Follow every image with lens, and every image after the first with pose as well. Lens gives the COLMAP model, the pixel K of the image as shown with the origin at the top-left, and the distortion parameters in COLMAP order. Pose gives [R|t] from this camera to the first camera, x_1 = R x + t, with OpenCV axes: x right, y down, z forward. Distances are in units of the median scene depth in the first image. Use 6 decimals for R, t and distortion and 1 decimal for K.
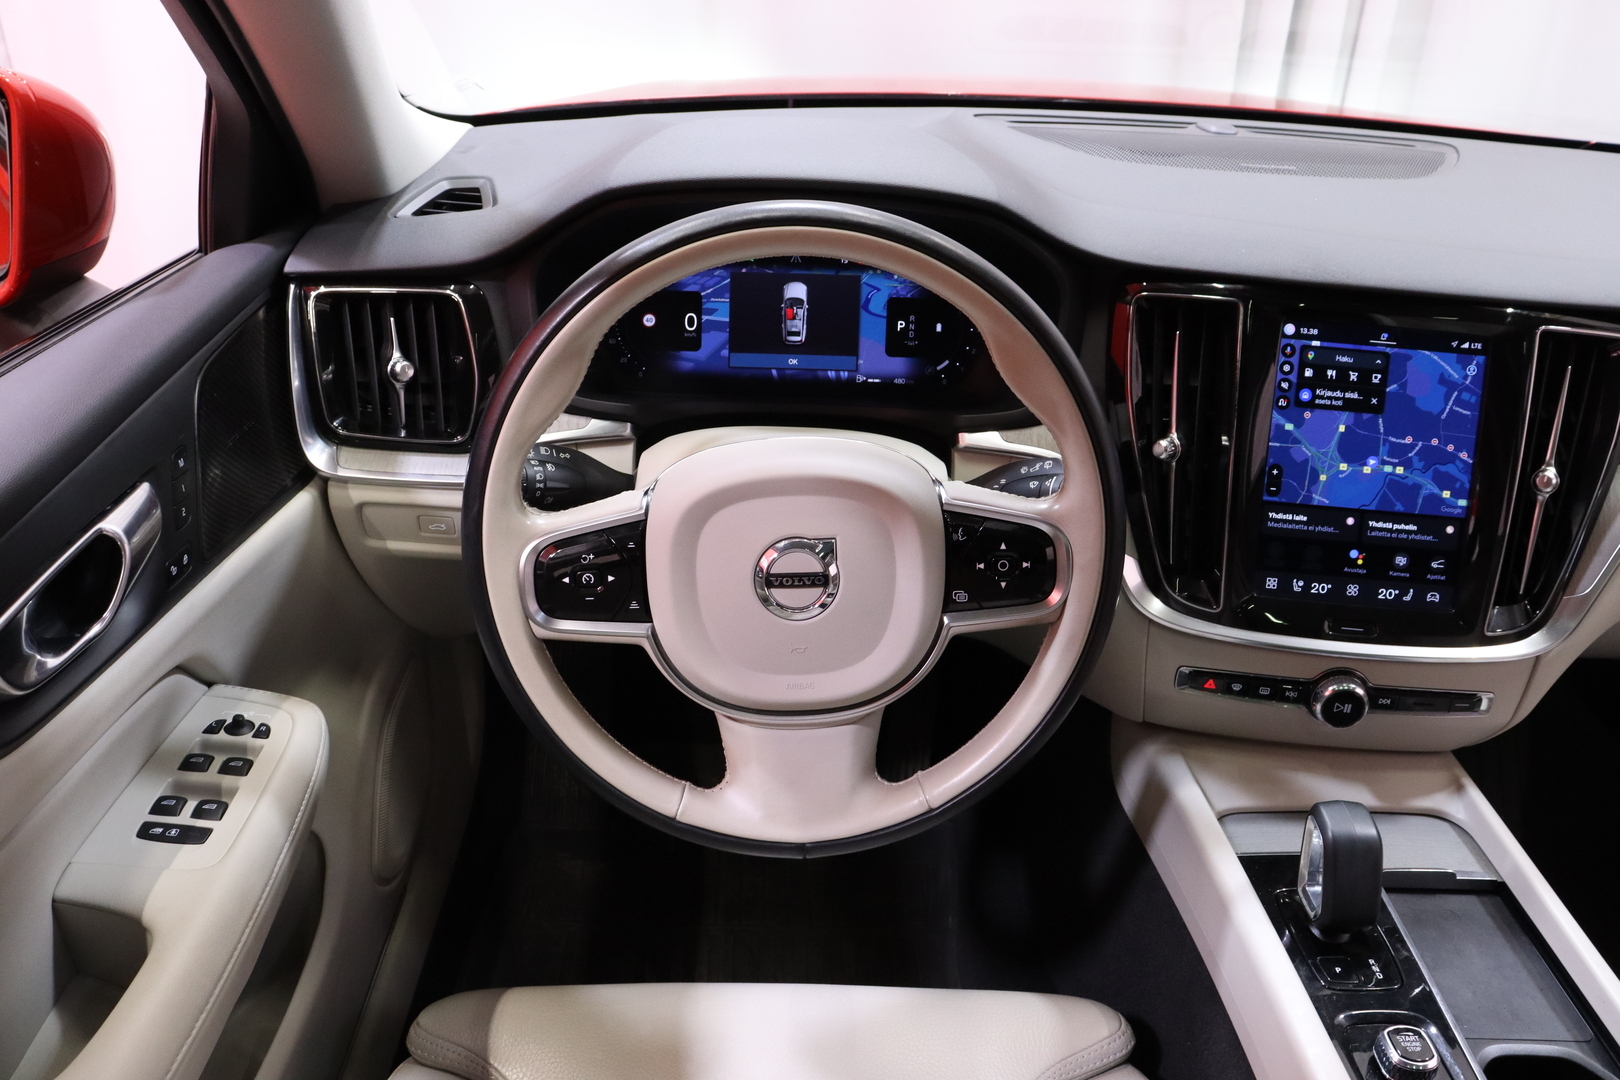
lens RADIAL K [[1308.3, 0, 809.4], [0, 1308.3, 548.0], [0, 0, 1]] dist [-0.178942, 0.132783]
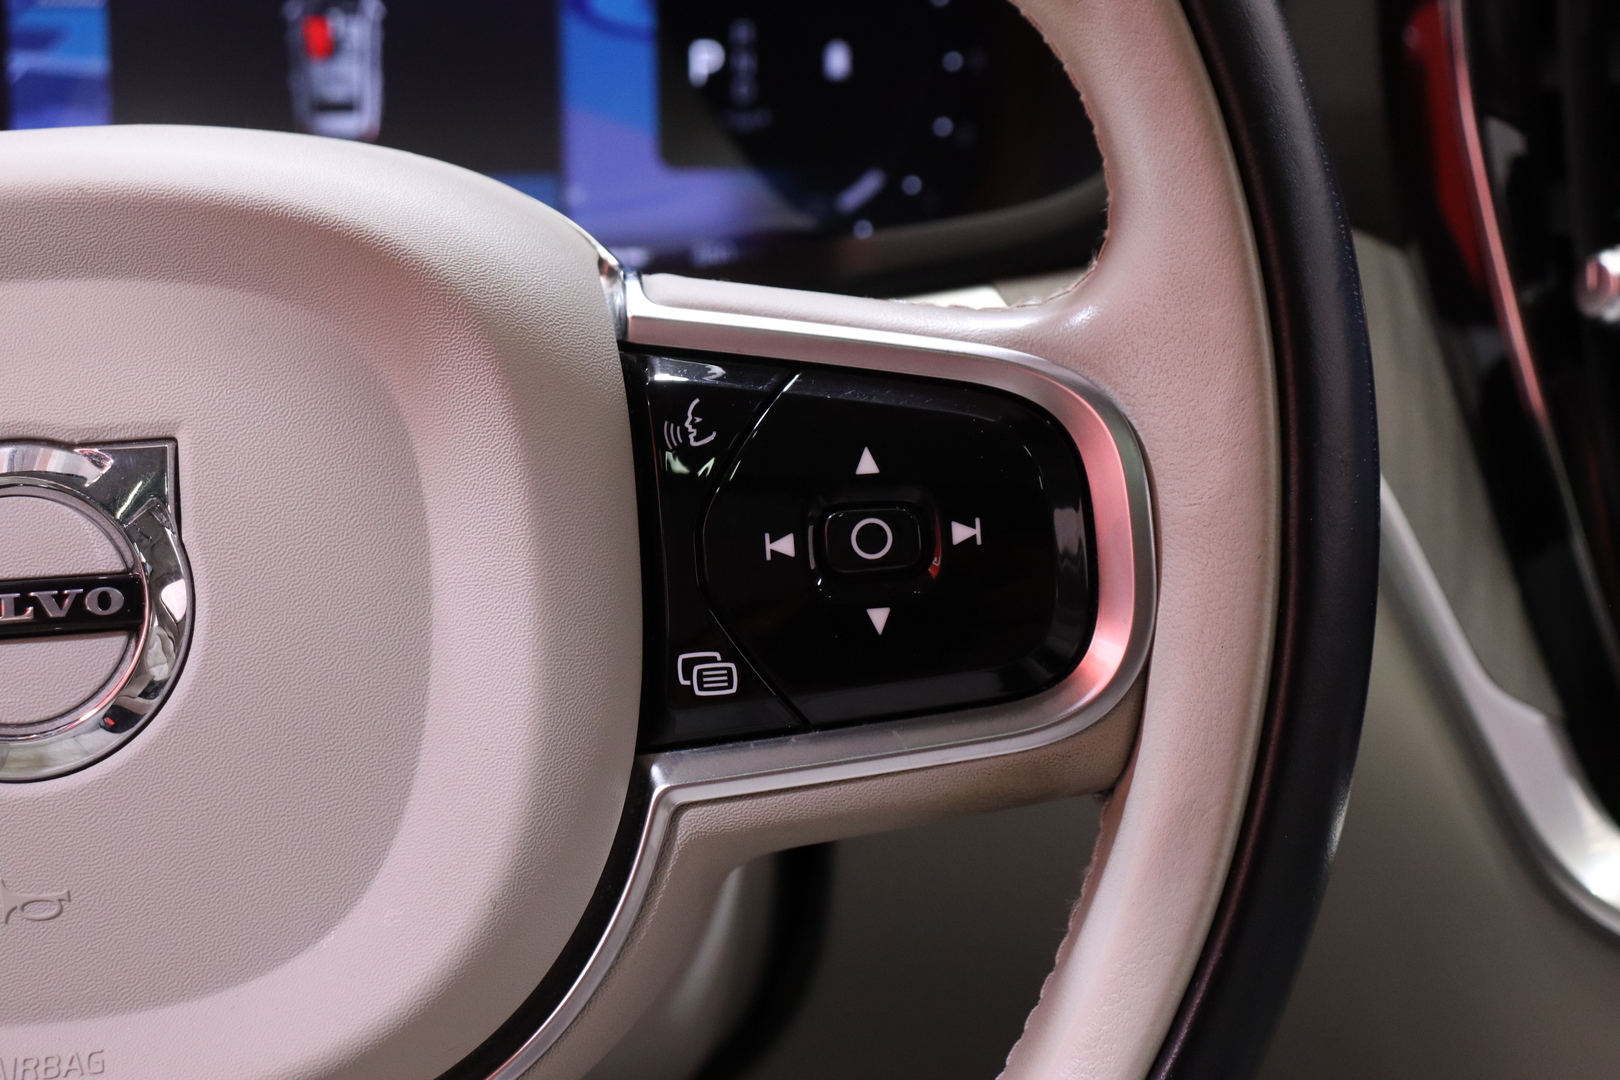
lens RADIAL K [[3641.0, 0, 811.4], [0, 3641.0, 542.6], [0, 0, 1]] dist [0.395272, 0.000000]
pose [[0.997892, -0.049934, -0.041439, 0.141802], [0.037815, 0.966472, -0.253972, 0.162868], [0.052732, 0.251870, 0.966323, 0.278561]]
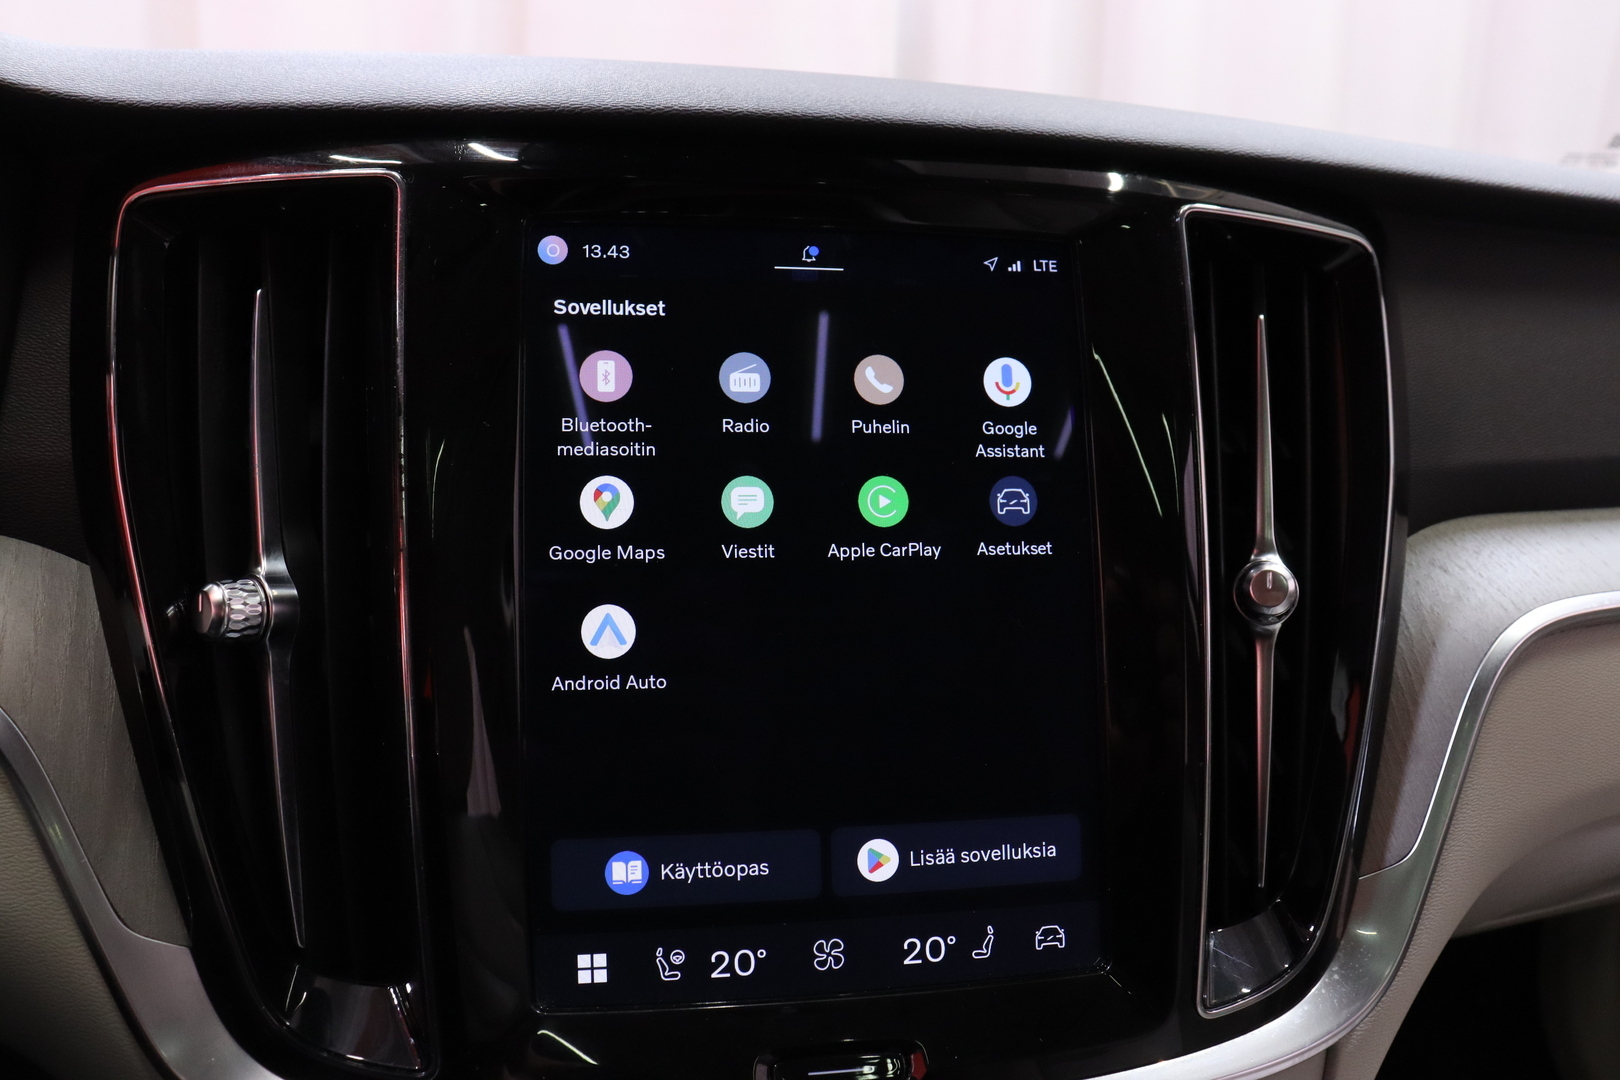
lens RADIAL K [[1308.3, 0, 805.2], [0, 1308.3, 525.8], [0, 0, 1]] dist [-0.178942, 0.132783]
pose [[0.952780, -0.063712, 0.296903, 0.329621], [0.137558, 0.962225, -0.234949, 0.001773], [-0.270718, 0.264697, 0.925553, 0.655007]]
